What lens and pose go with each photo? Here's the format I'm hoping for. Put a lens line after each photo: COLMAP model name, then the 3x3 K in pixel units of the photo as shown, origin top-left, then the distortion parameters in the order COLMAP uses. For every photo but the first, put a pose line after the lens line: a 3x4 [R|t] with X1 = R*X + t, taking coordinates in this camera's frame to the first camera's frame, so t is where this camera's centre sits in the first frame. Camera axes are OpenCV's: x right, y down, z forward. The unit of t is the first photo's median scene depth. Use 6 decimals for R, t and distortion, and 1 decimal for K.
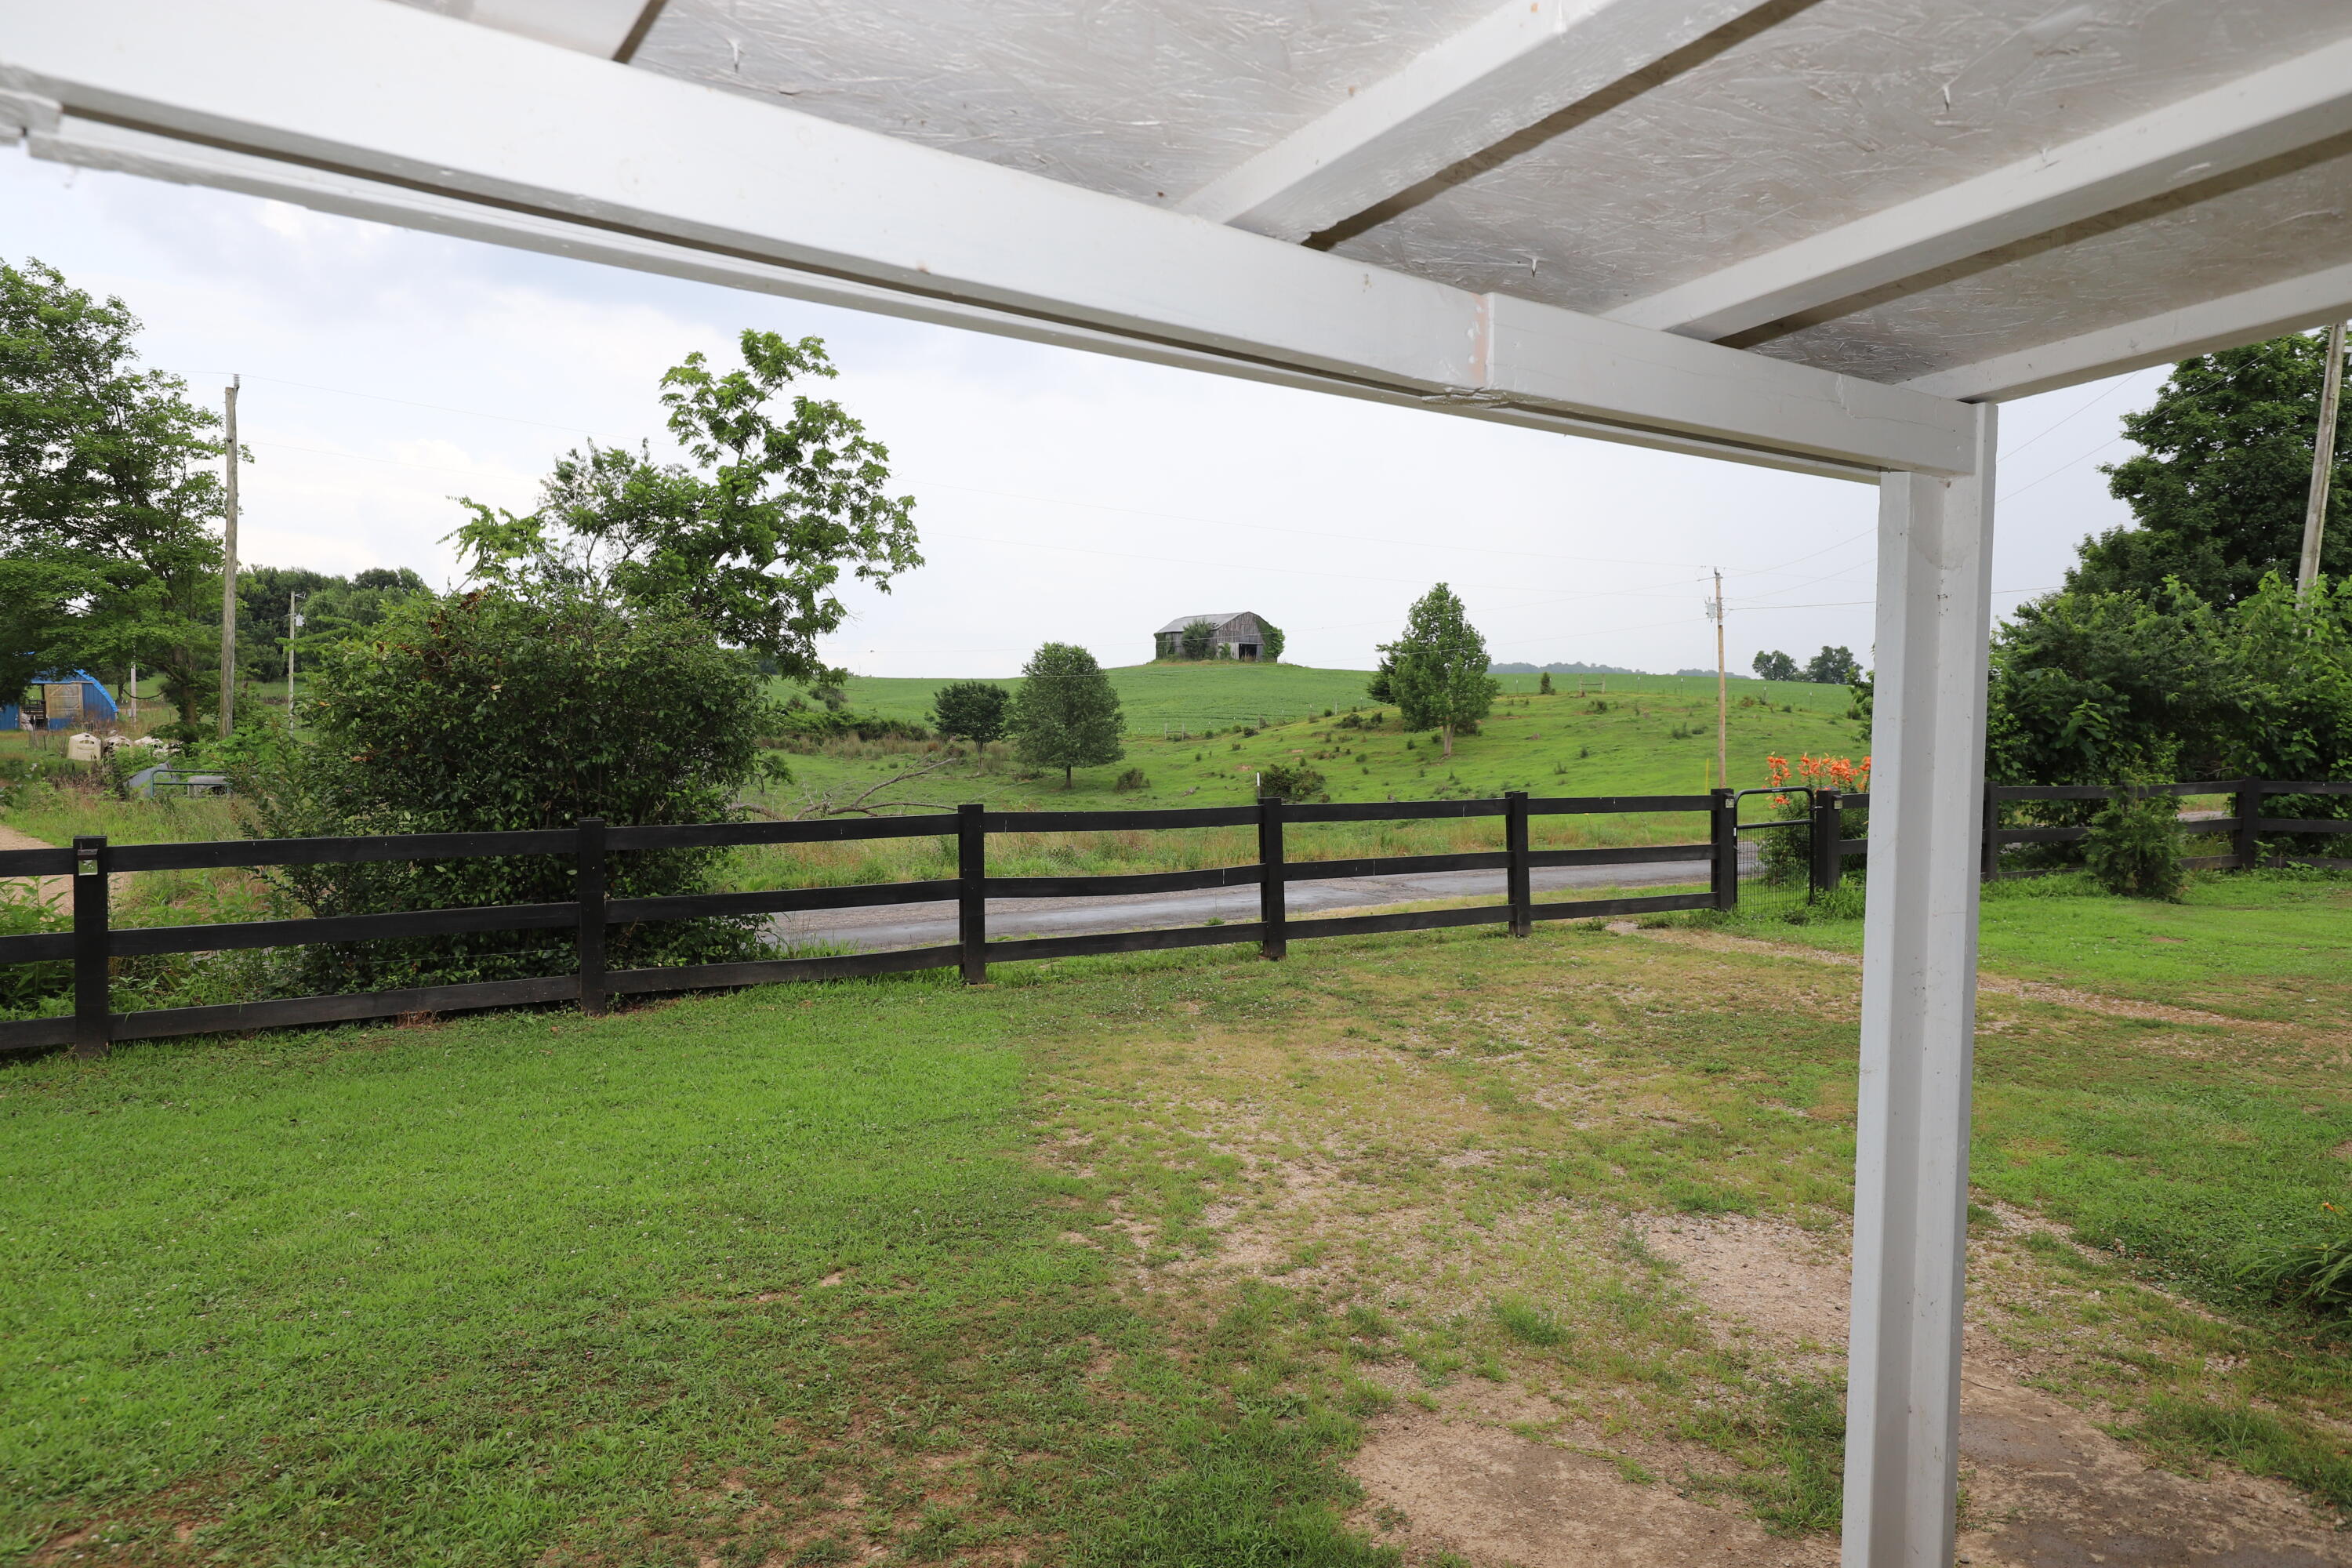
lens RADIAL K [[1648.9, 0, 1175.3], [0, 1648.9, 773.6], [0, 0, 1]] dist [-0.034184, 0.003868]
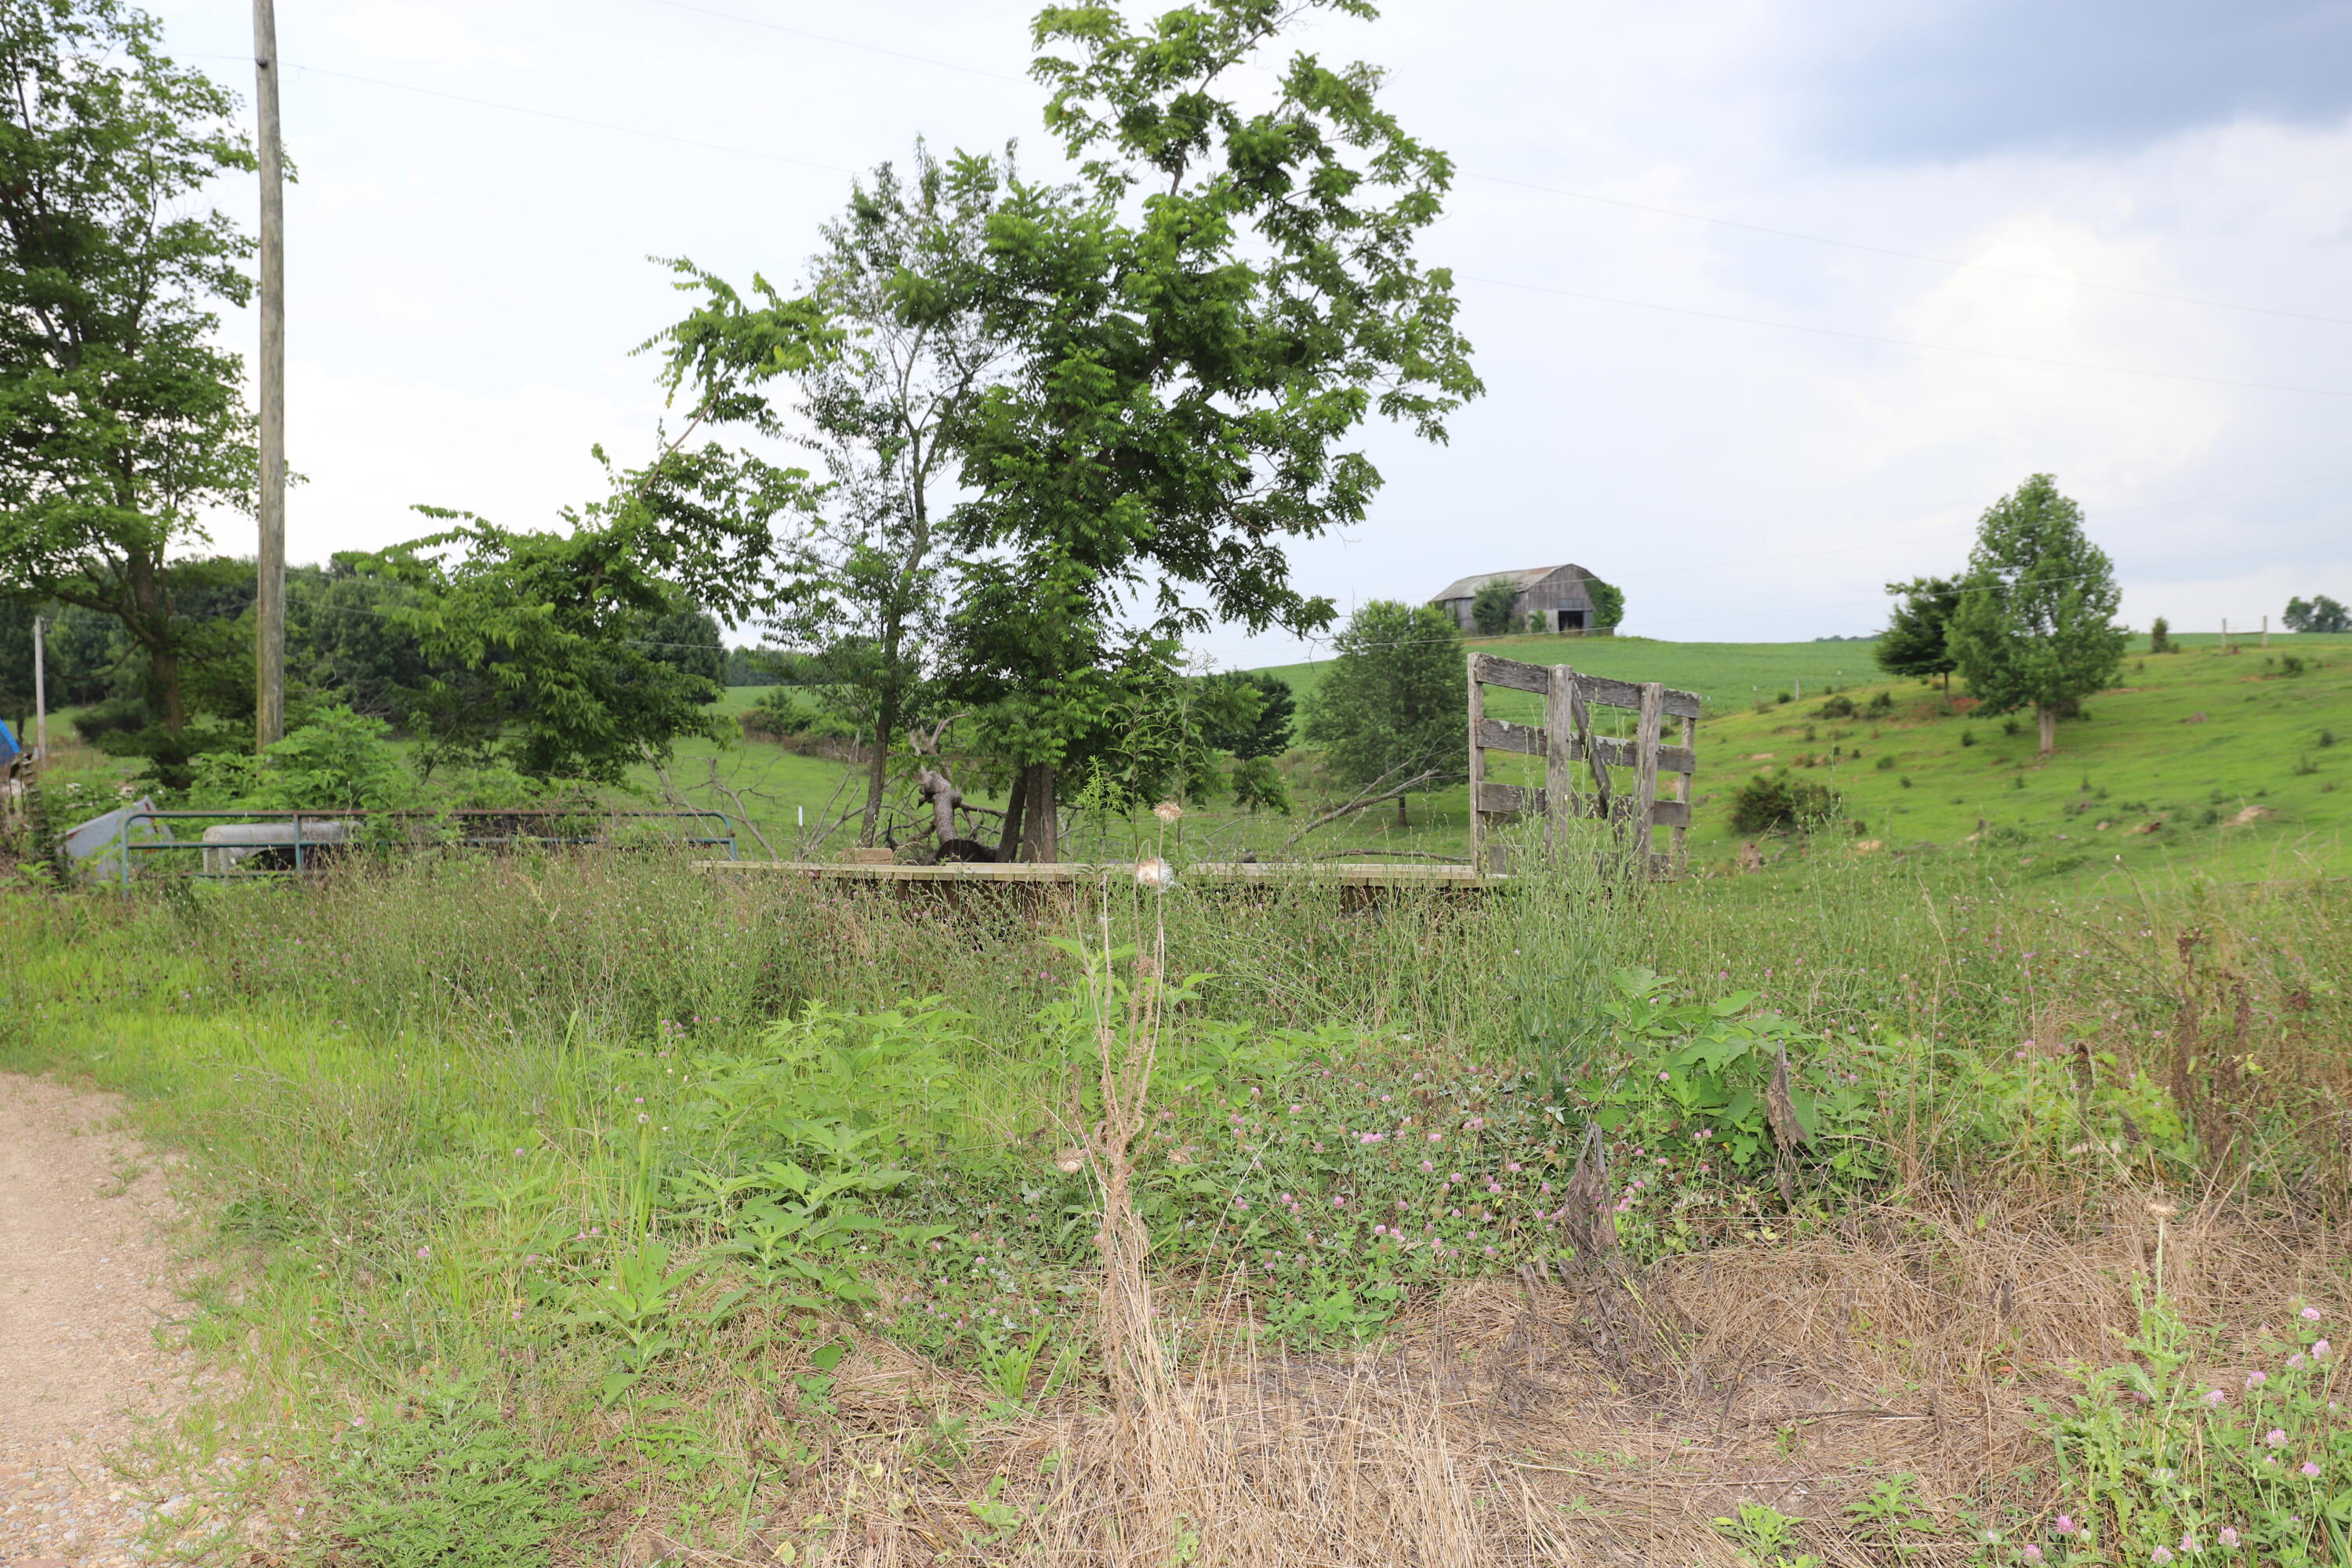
lens RADIAL K [[2230.0, 0, 1176.8], [0, 2230.0, 792.4], [0, 0, 1]] dist [-0.072737, 0.000000]
pose [[0.995571, -0.030923, -0.088784, -0.206868], [0.030264, 0.999504, -0.008764, 0.003411], [0.089010, 0.006038, 0.996012, 0.309396]]
